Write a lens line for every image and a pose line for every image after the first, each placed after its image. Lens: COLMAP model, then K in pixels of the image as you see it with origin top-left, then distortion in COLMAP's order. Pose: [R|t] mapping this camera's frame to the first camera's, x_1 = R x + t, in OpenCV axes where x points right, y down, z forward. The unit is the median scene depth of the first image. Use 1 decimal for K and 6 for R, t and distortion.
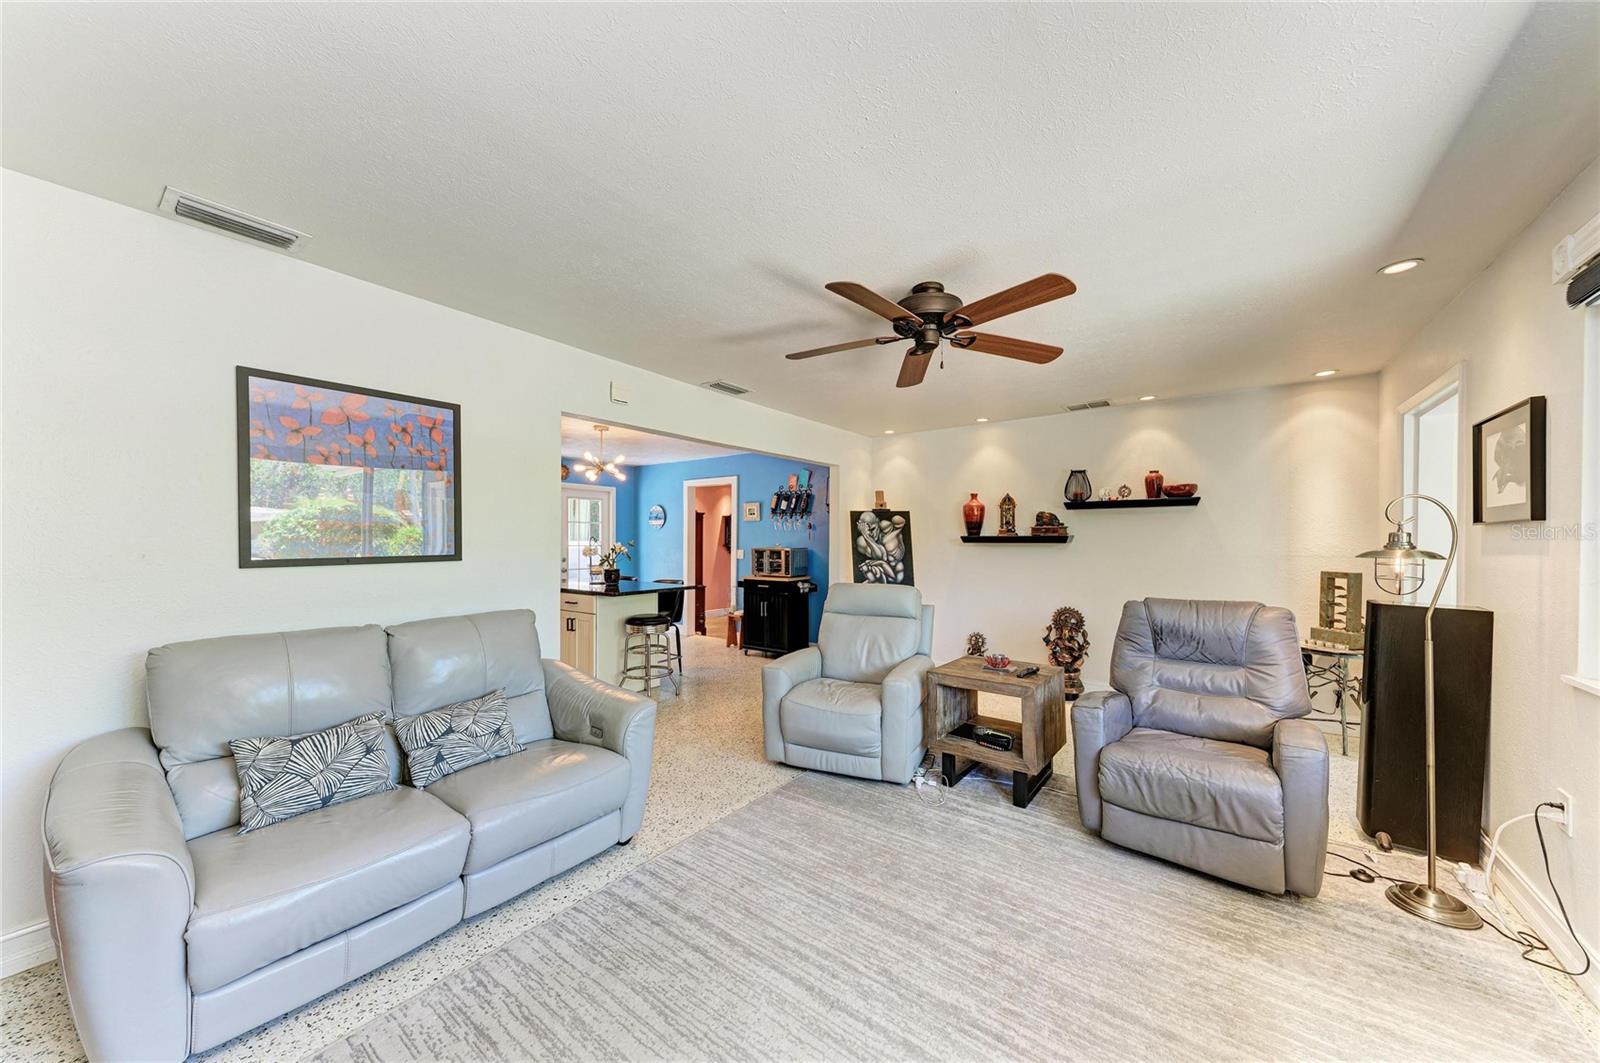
lens RADIAL K [[555.2, 0, 817.6], [0, 555.2, 541.9], [0, 0, 1]] dist [0.012831, -0.002440]
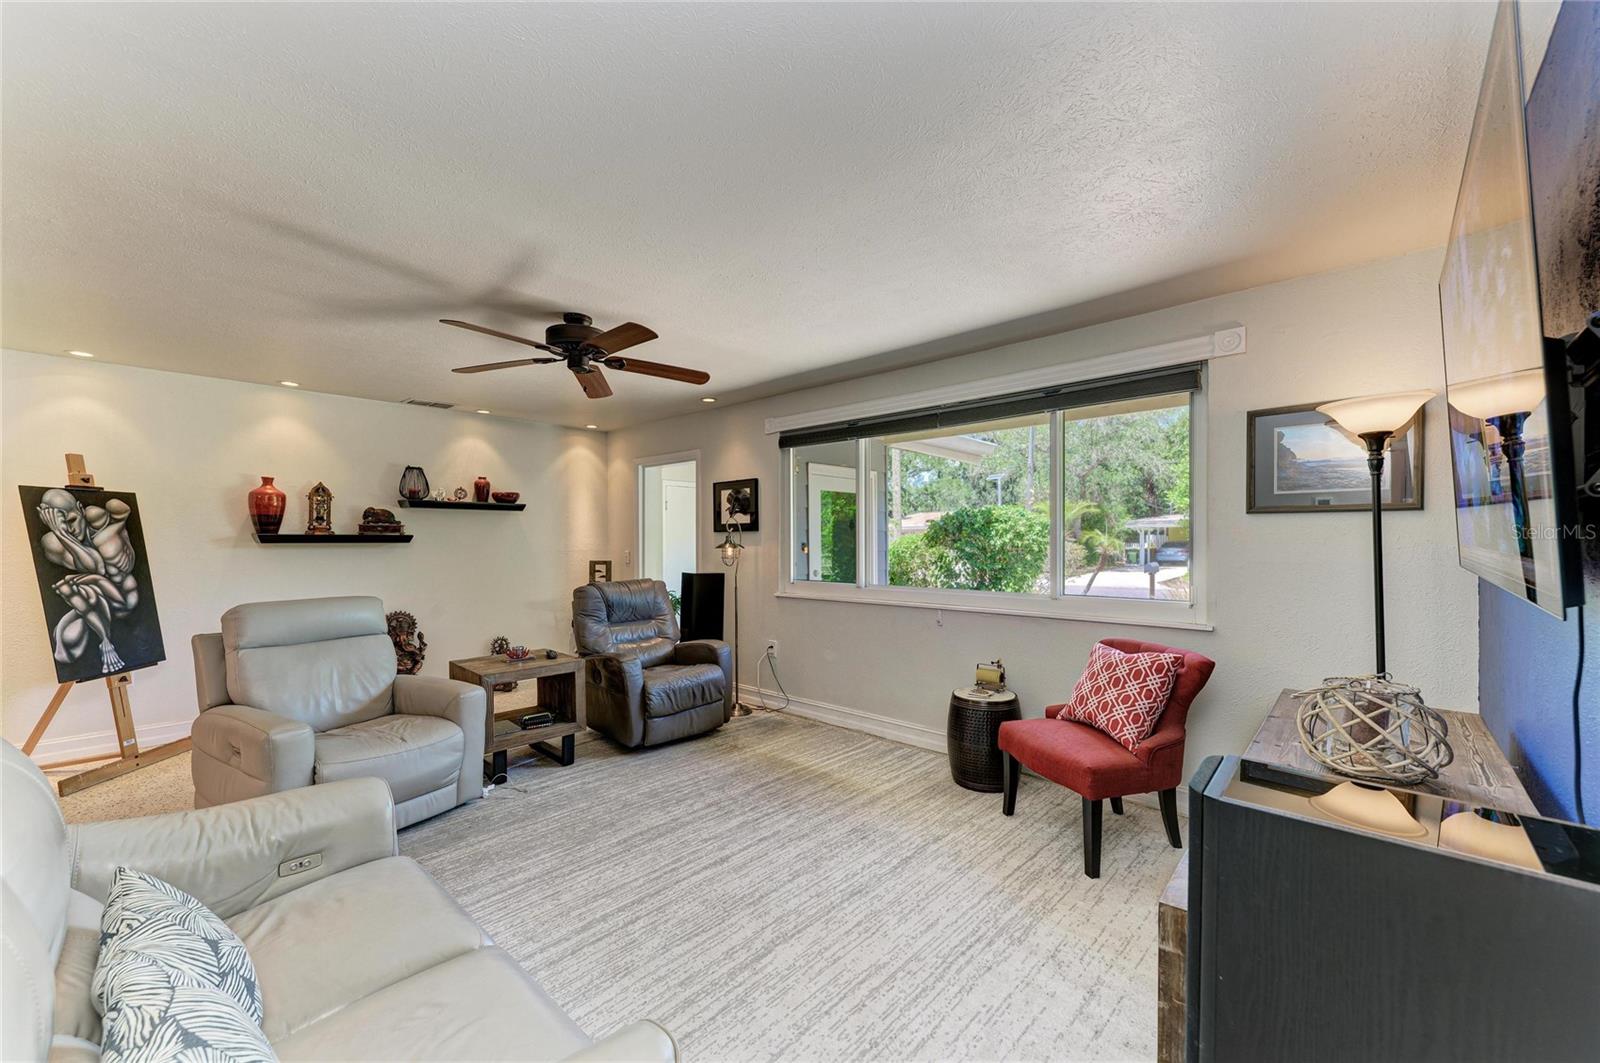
lens RADIAL K [[615.0, 0, 806.9], [0, 615.0, 542.7], [0, 0, 1]] dist [0.006792, -0.003326]
pose [[0.117272, -0.006189, 0.993081, -0.459455], [0.003144, 0.999978, 0.005860, -0.001646], [-0.993095, 0.002435, 0.117289, 0.179235]]
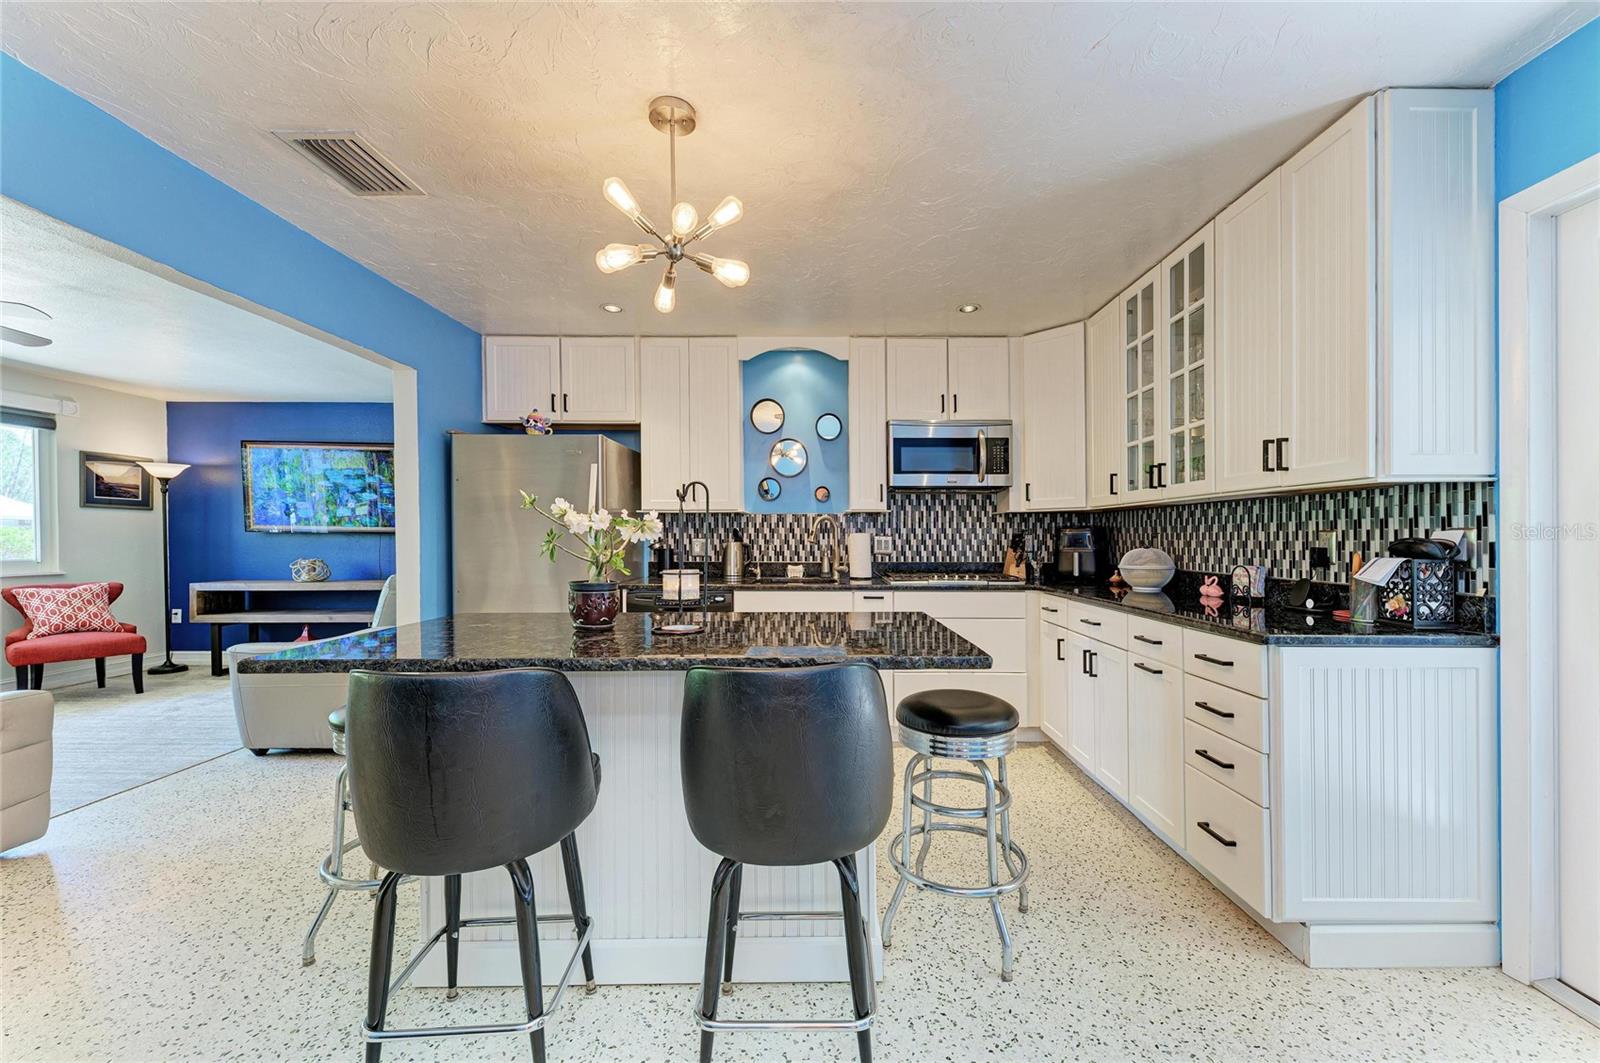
lens RADIAL K [[615.0, 0, 821.7], [0, 615.0, 551.0], [0, 0, 1]] dist [0.006792, -0.003326]
pose [[-0.812681, 0.011038, -0.582604, -0.261466], [-0.003106, 0.999724, 0.023273, 0.020599], [0.582700, 0.020723, -0.812423, 1.318541]]
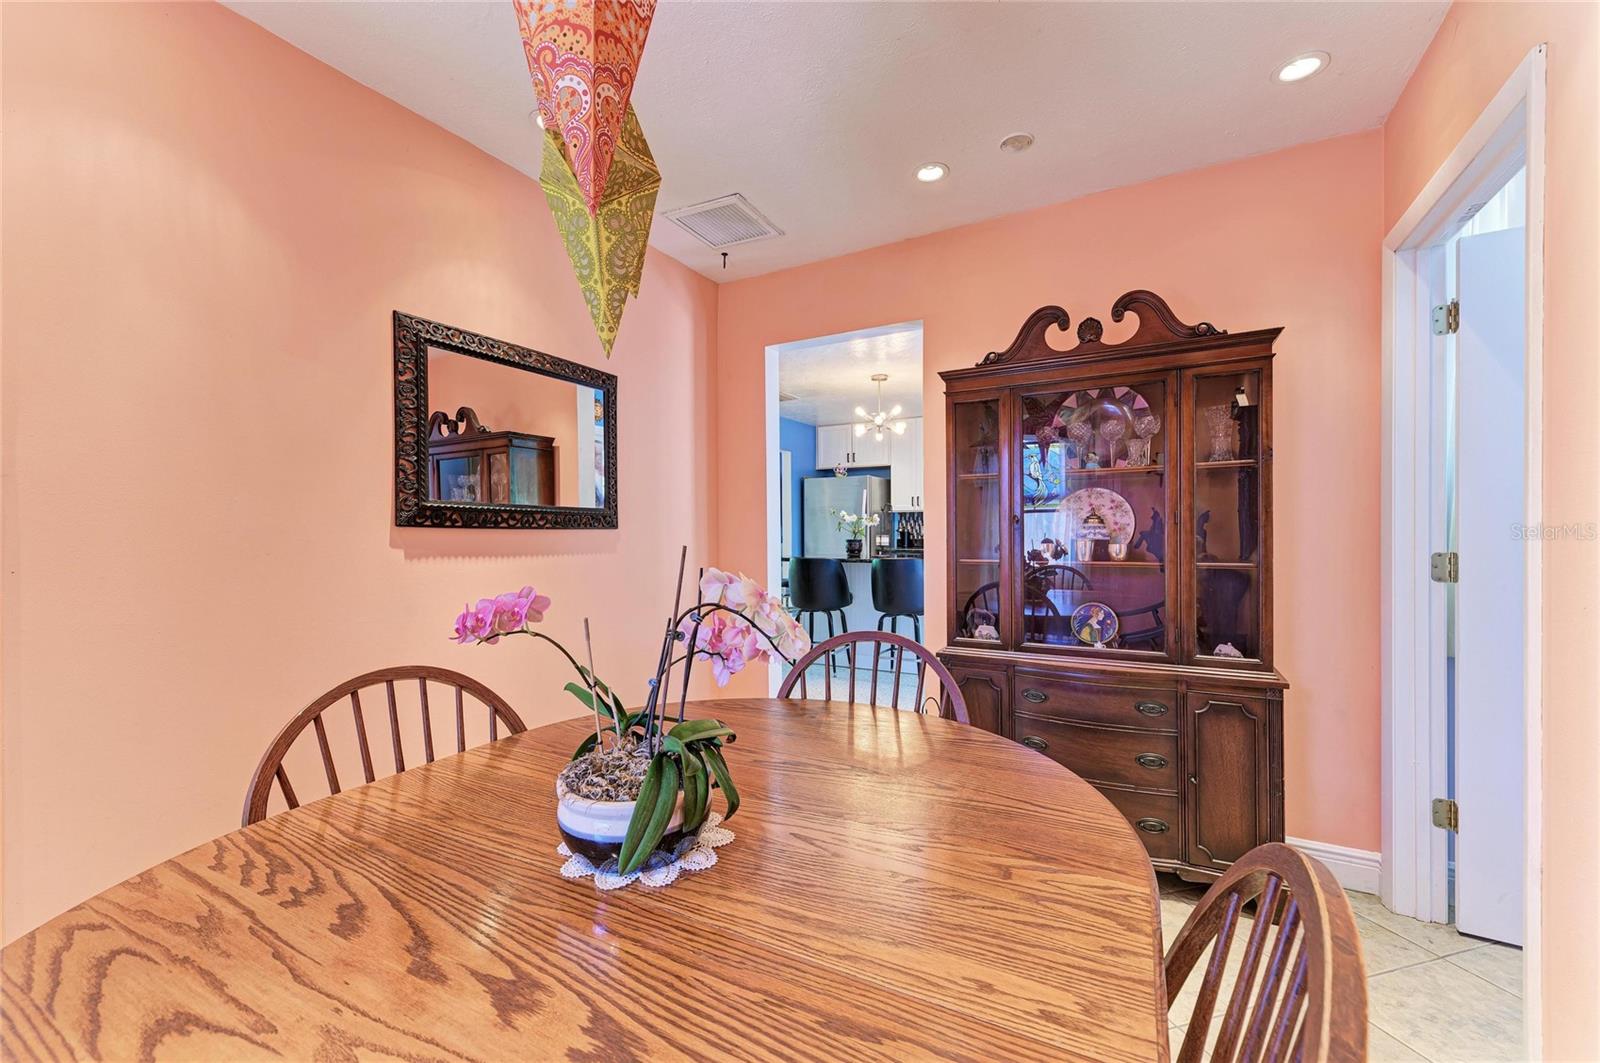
lens RADIAL K [[615.0, 0, 804.2], [0, 615.0, 533.3], [0, 0, 1]] dist [0.006792, -0.003326]
pose [[-0.993523, -0.000028, -0.113629, -0.153264], [-0.000862, 0.999973, 0.007294, 0.030766], [0.113626, 0.007344, -0.993496, 2.030086]]
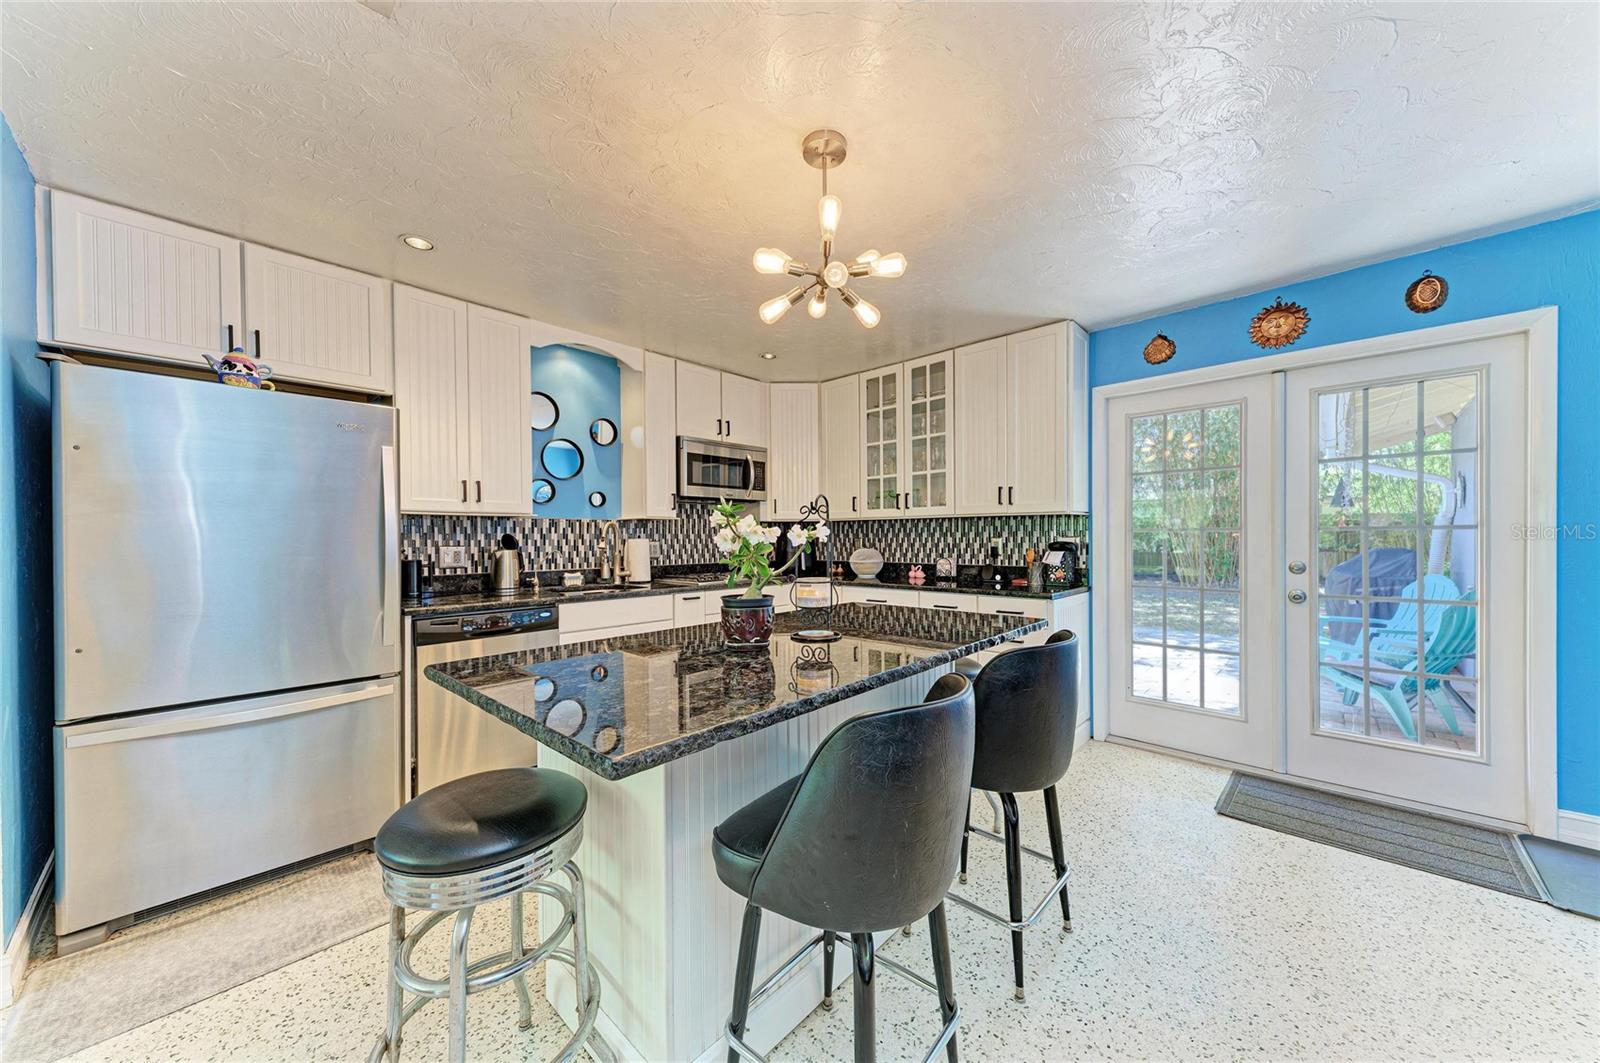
lens RADIAL K [[555.2, 0, 814.5], [0, 555.2, 543.2], [0, 0, 1]] dist [0.012831, -0.002440]
pose [[-0.136670, 0.007039, -0.990592, -0.071442], [0.003348, 0.999972, 0.006644, 0.017507], [0.990611, -0.002409, -0.136690, 1.046270]]
